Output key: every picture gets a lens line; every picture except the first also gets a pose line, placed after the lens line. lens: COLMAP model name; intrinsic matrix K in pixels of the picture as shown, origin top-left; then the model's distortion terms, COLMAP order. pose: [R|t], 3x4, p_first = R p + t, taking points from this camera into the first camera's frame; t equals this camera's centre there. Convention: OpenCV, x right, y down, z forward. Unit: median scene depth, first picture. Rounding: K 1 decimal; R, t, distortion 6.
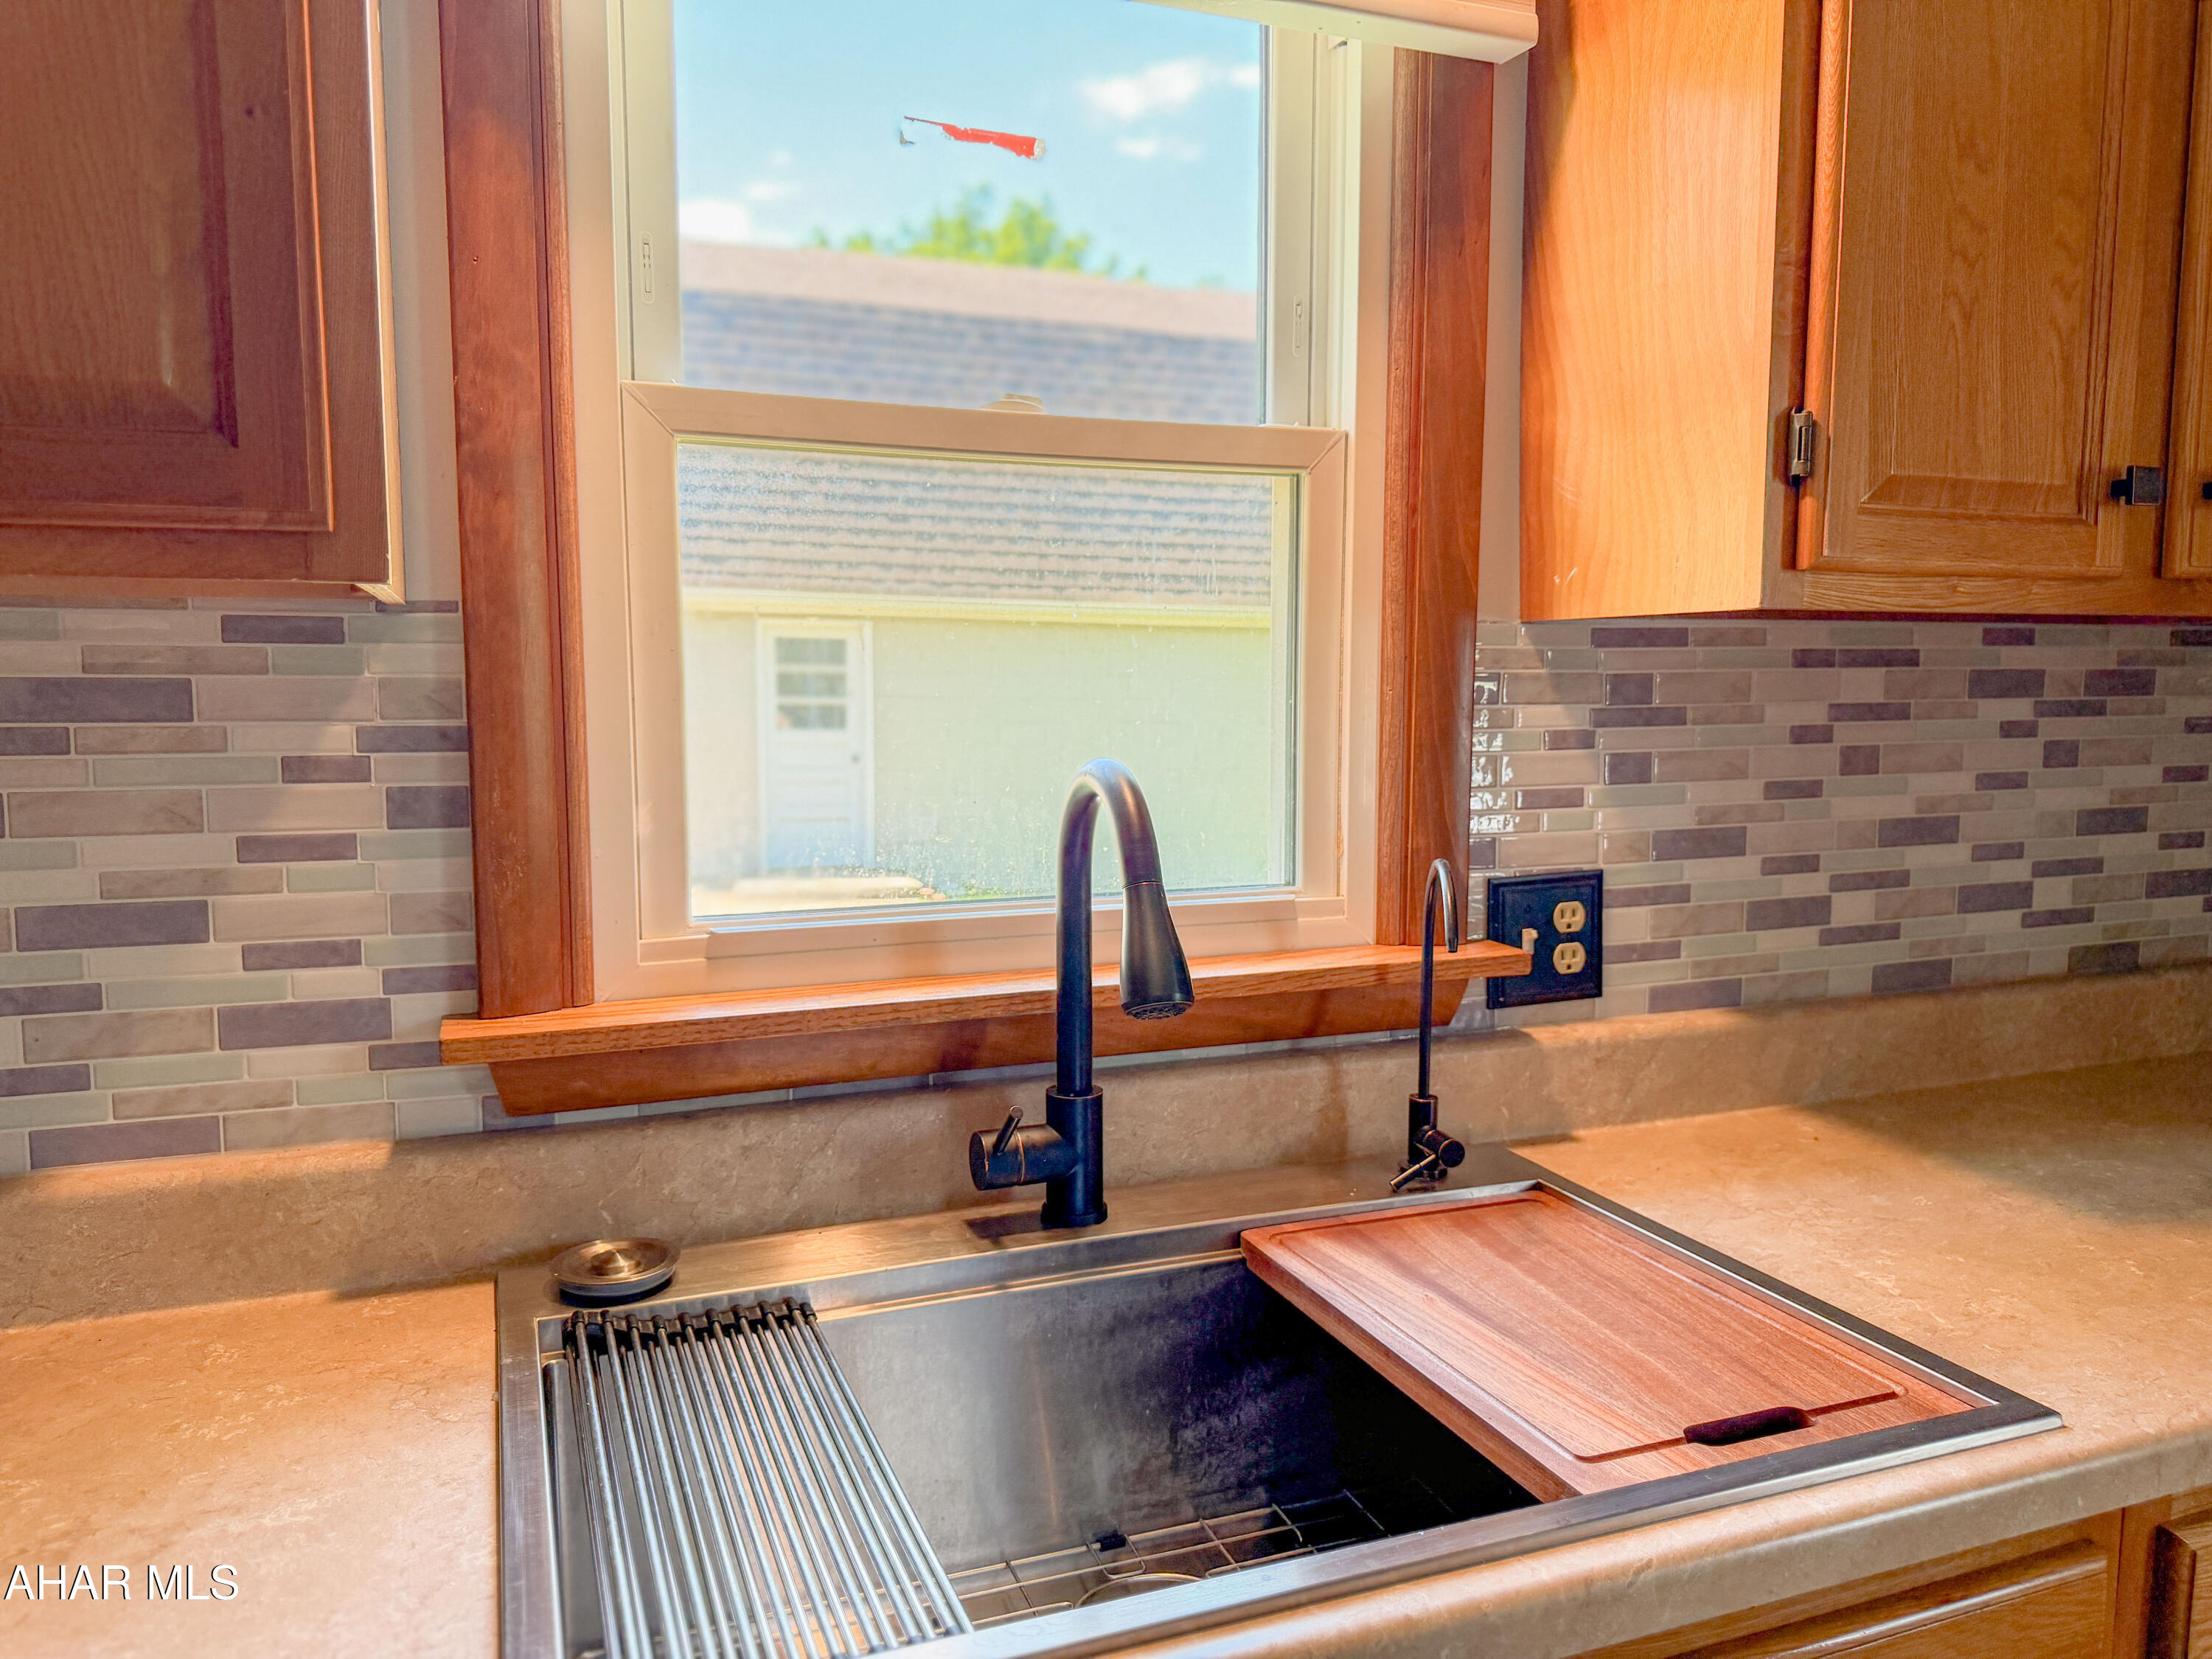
lens RADIAL K [[1598.0, 0, 1106.0], [0, 1598.0, 829.5], [0, 0, 1]] dist [0.000816, -0.030028]
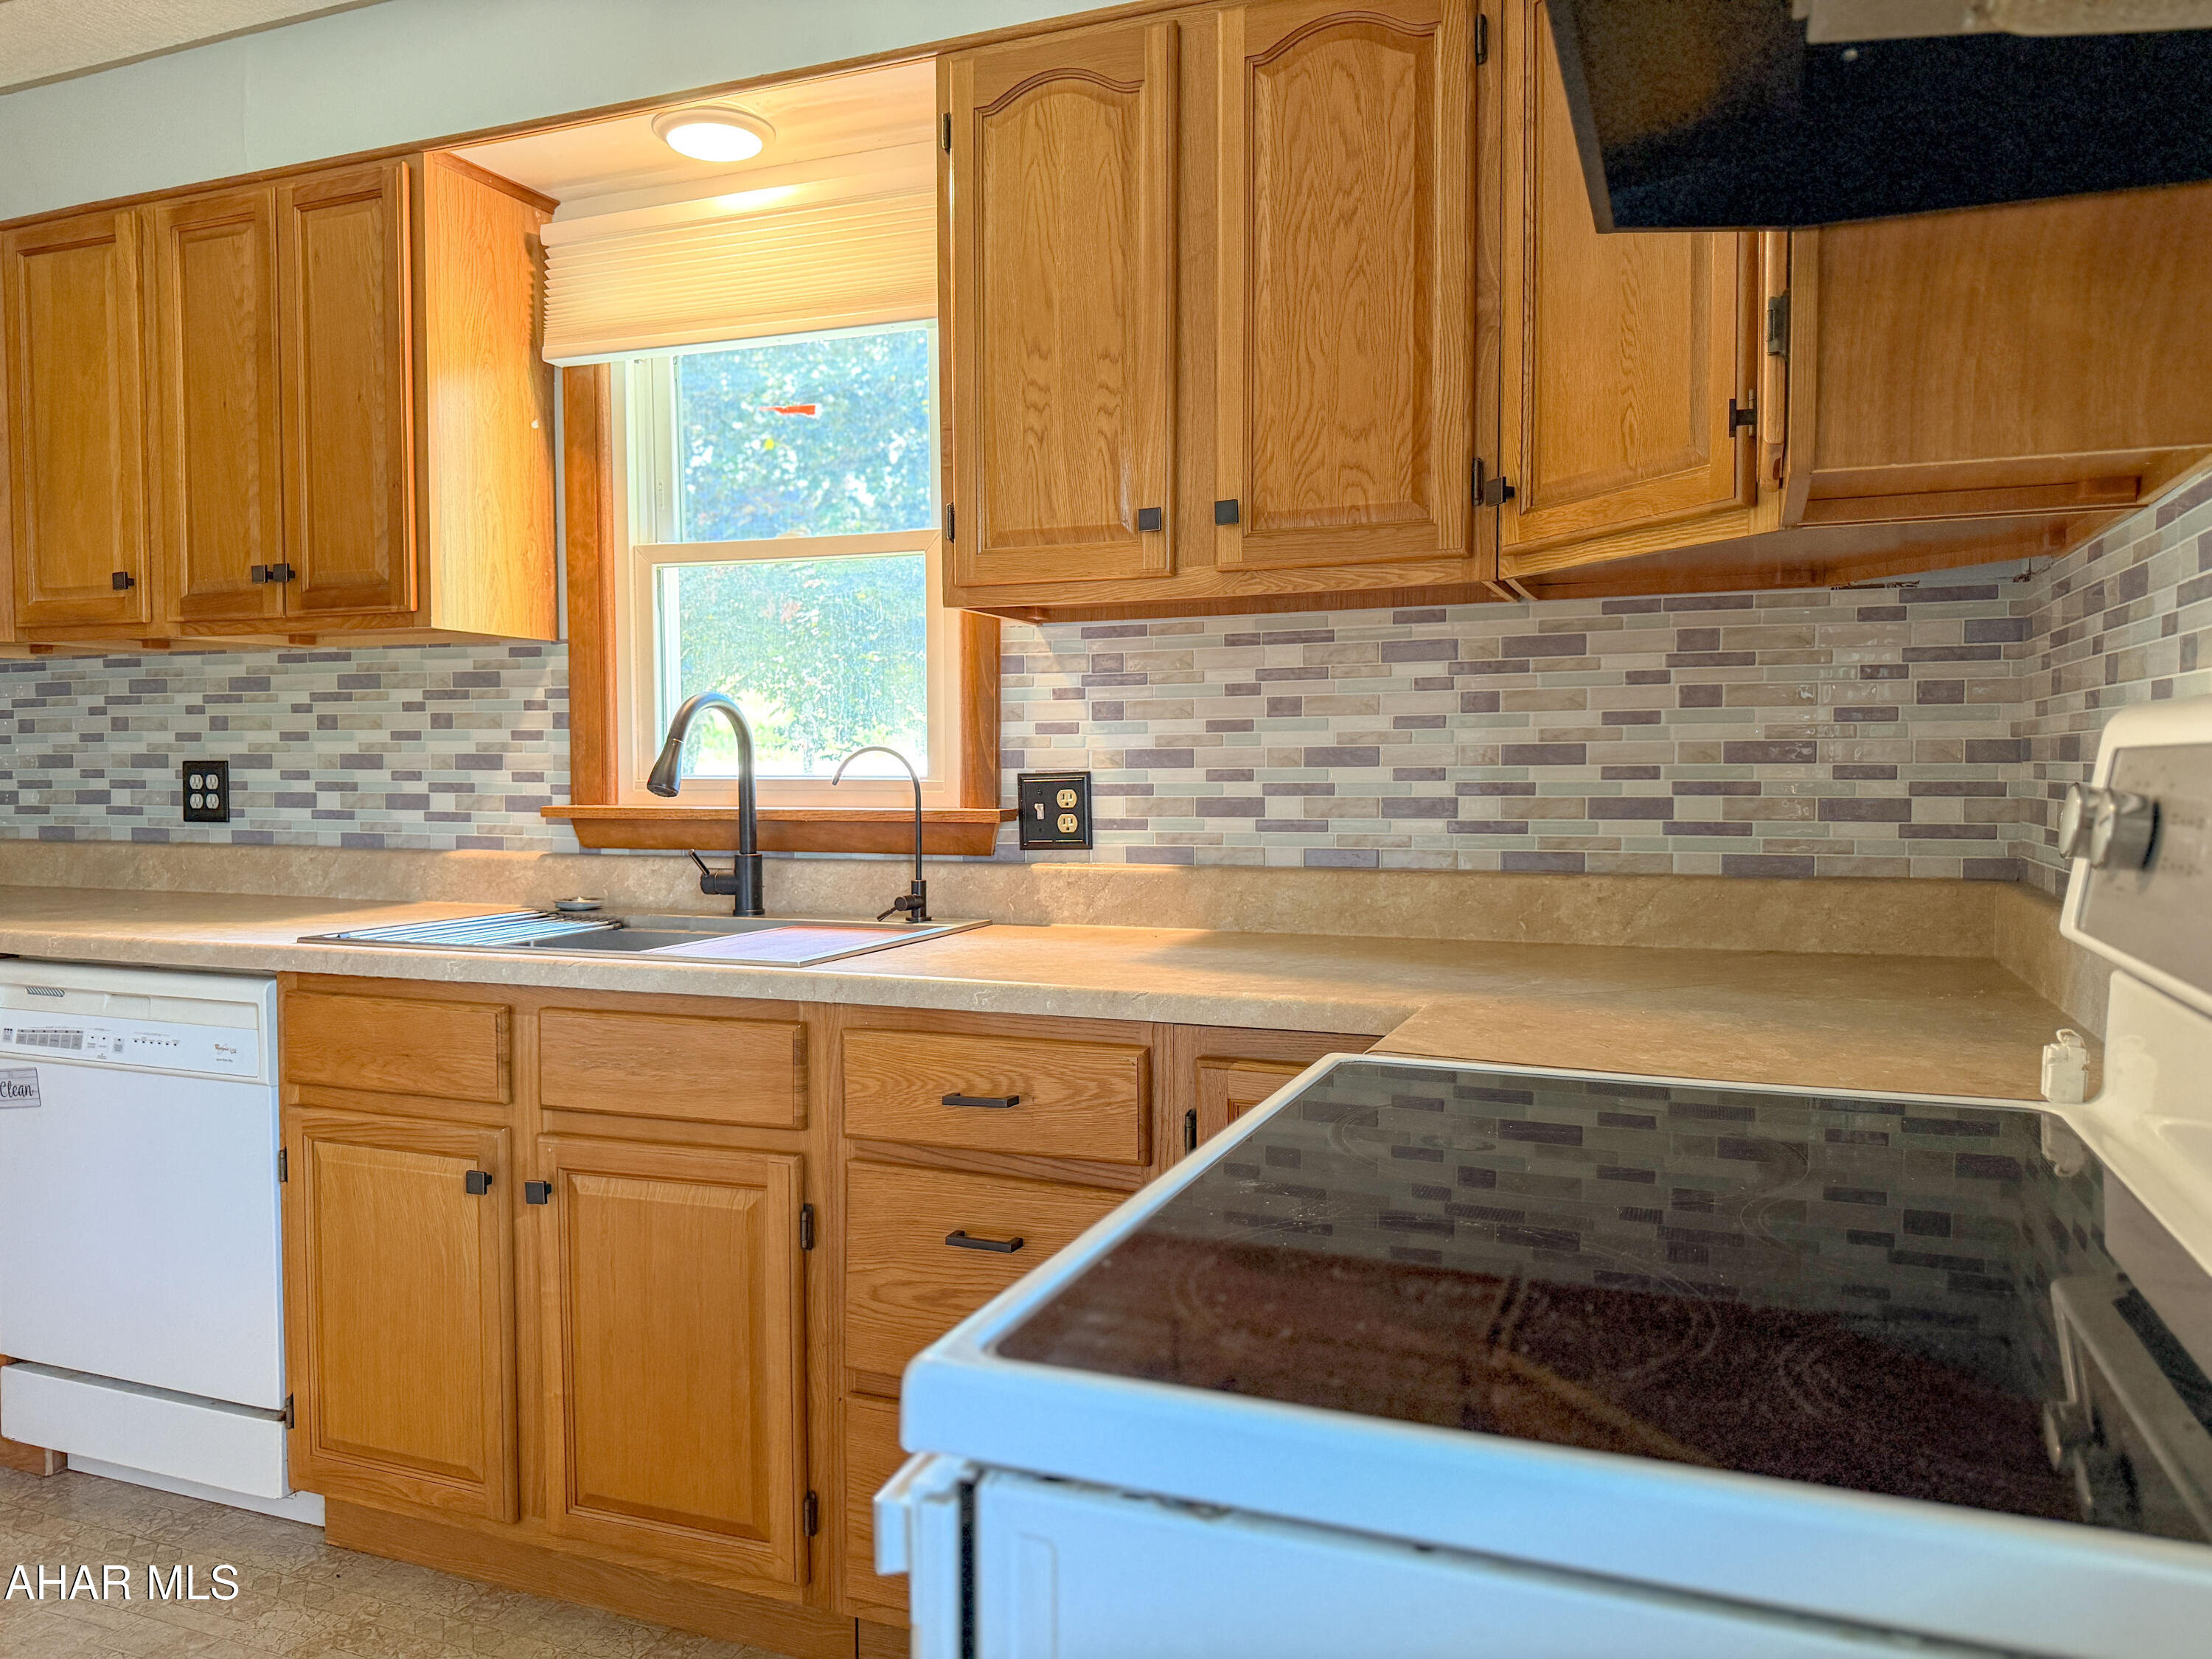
lens RADIAL K [[1570.2, 0, 1074.2], [0, 1570.2, 833.0], [0, 0, 1]] dist [0.082773, -0.119497]
pose [[0.729462, 0.029644, -0.683378, 1.430994], [-0.065868, 0.997462, -0.027041, 0.135379], [0.680842, 0.064738, 0.729563, -0.203697]]
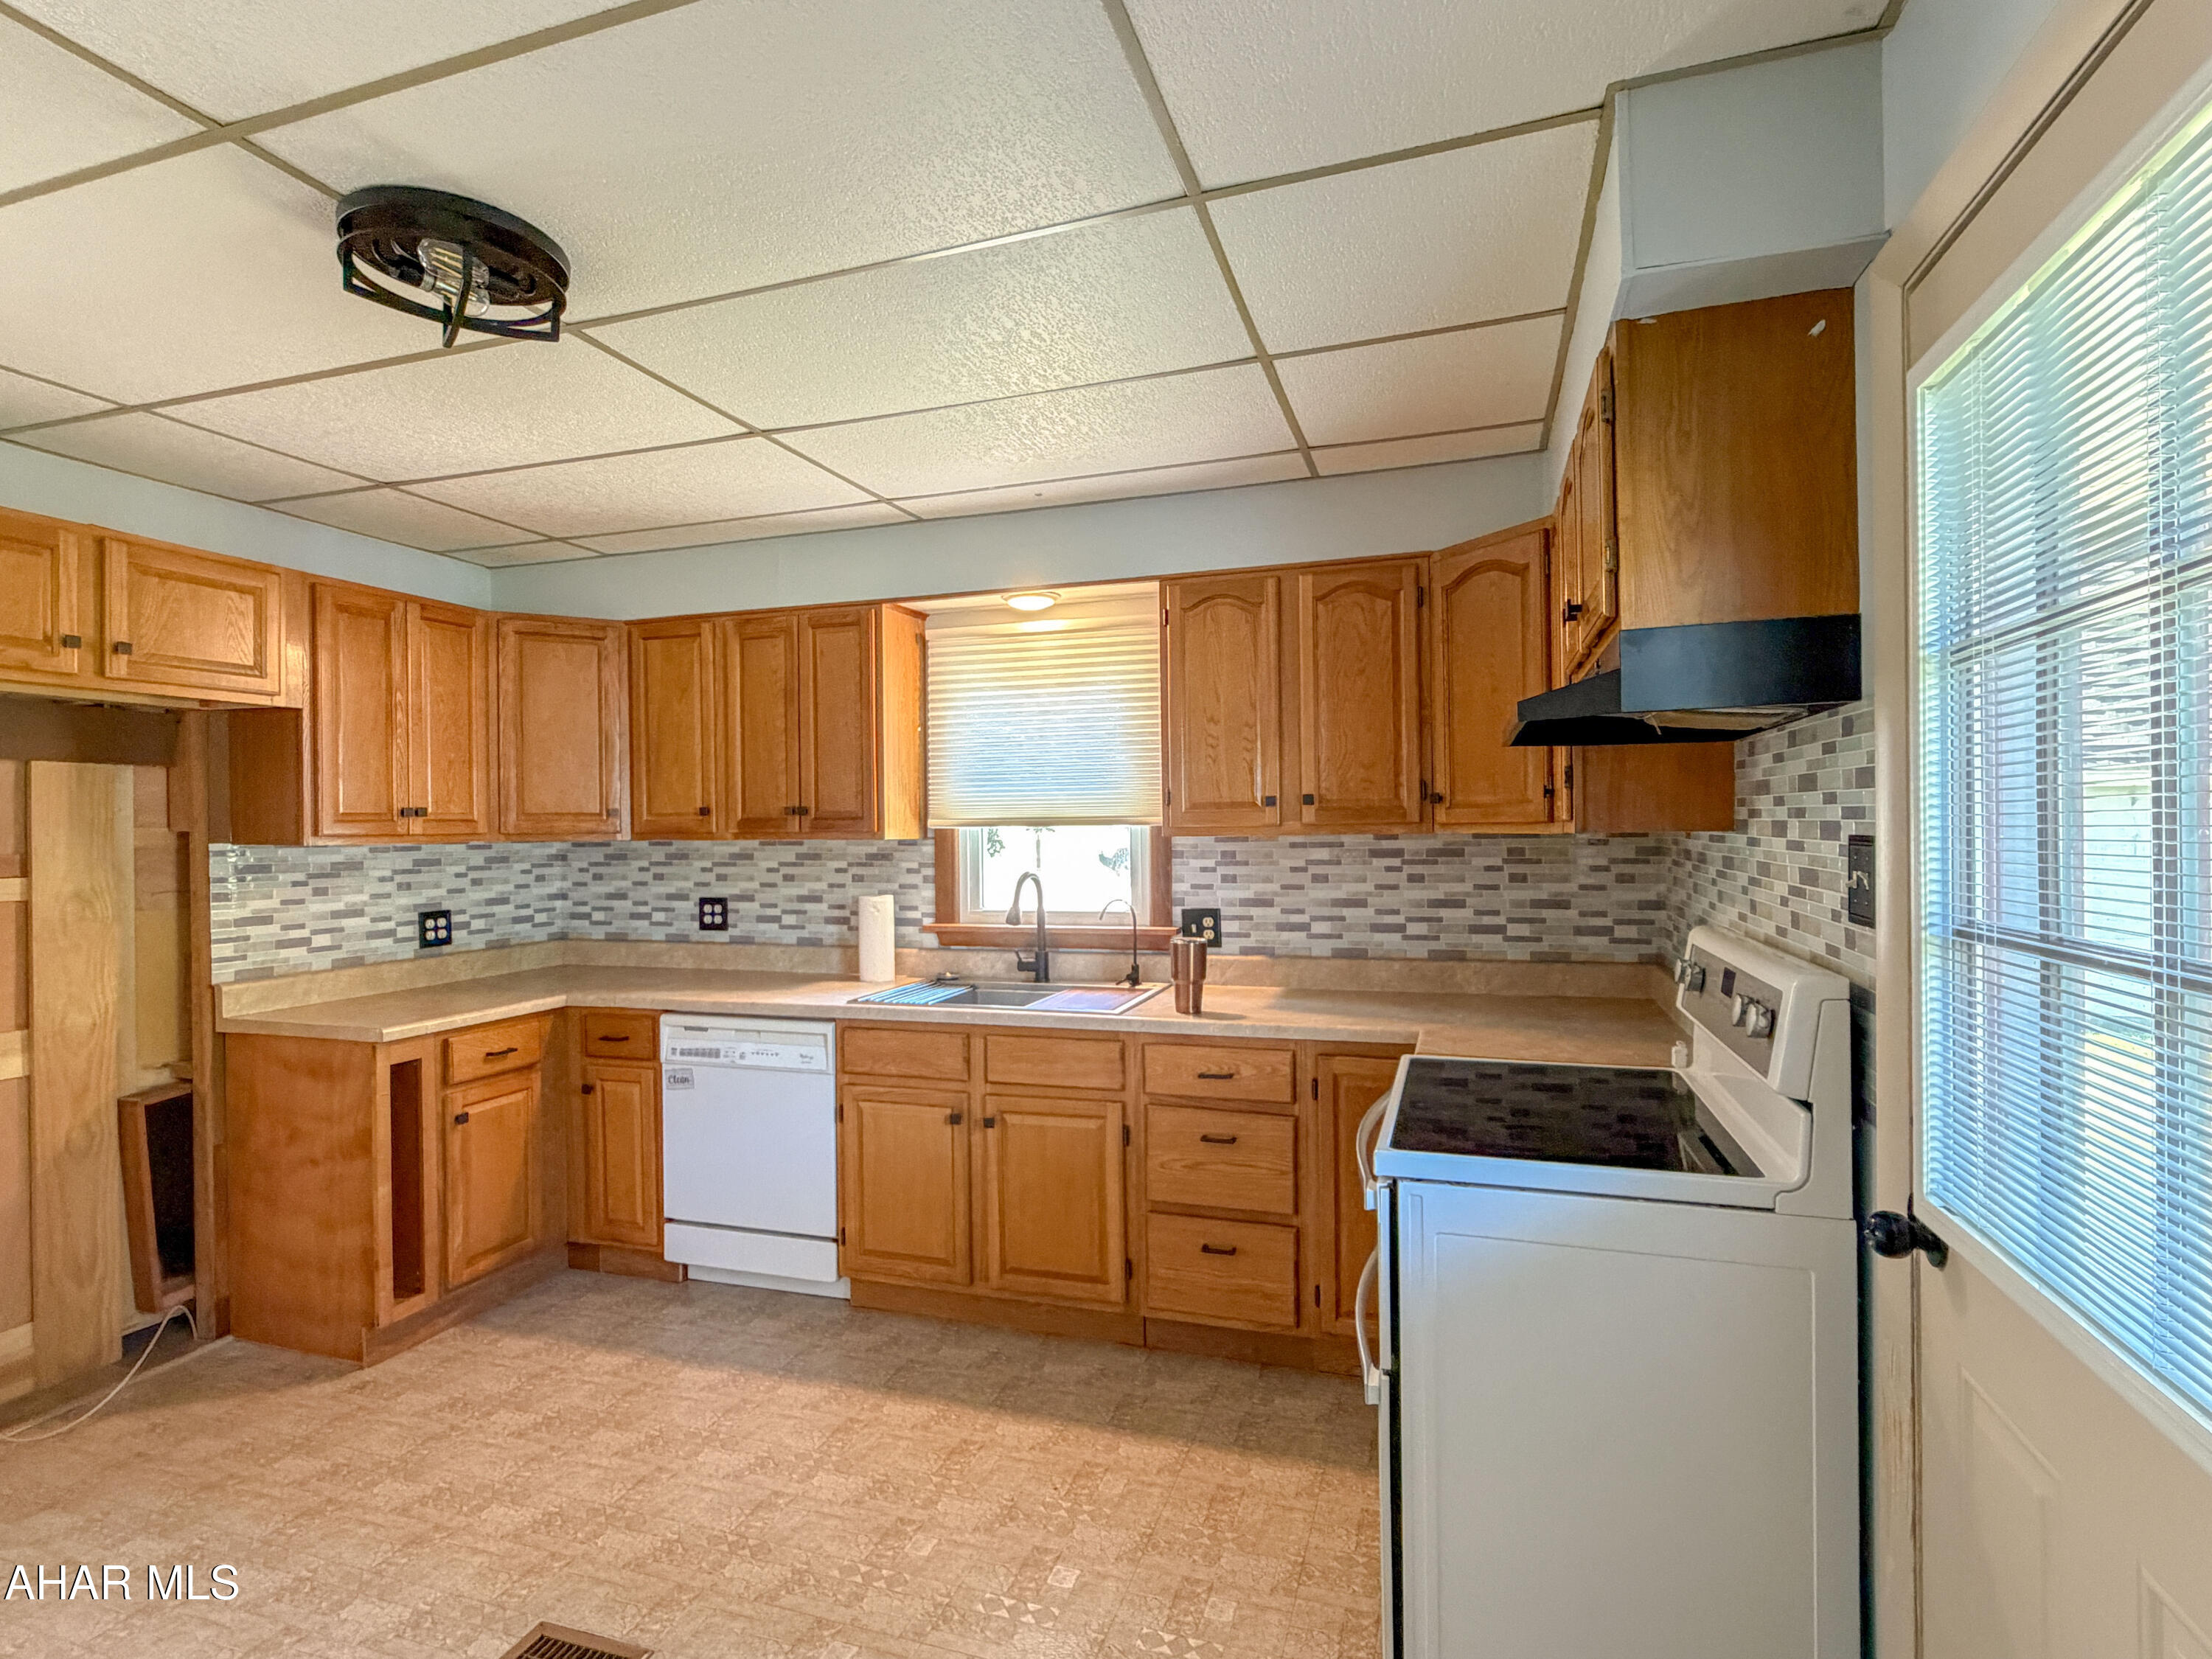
lens RADIAL K [[1102.0, 0, 1095.7], [0, 1102.0, 833.3], [0, 0, 1]] dist [0.001738, 0.000958]
pose [[0.770631, -0.006911, -0.637245, 1.597516], [-0.050507, 0.996134, -0.071882, 0.047073], [0.635277, 0.087580, 0.767302, -0.963089]]
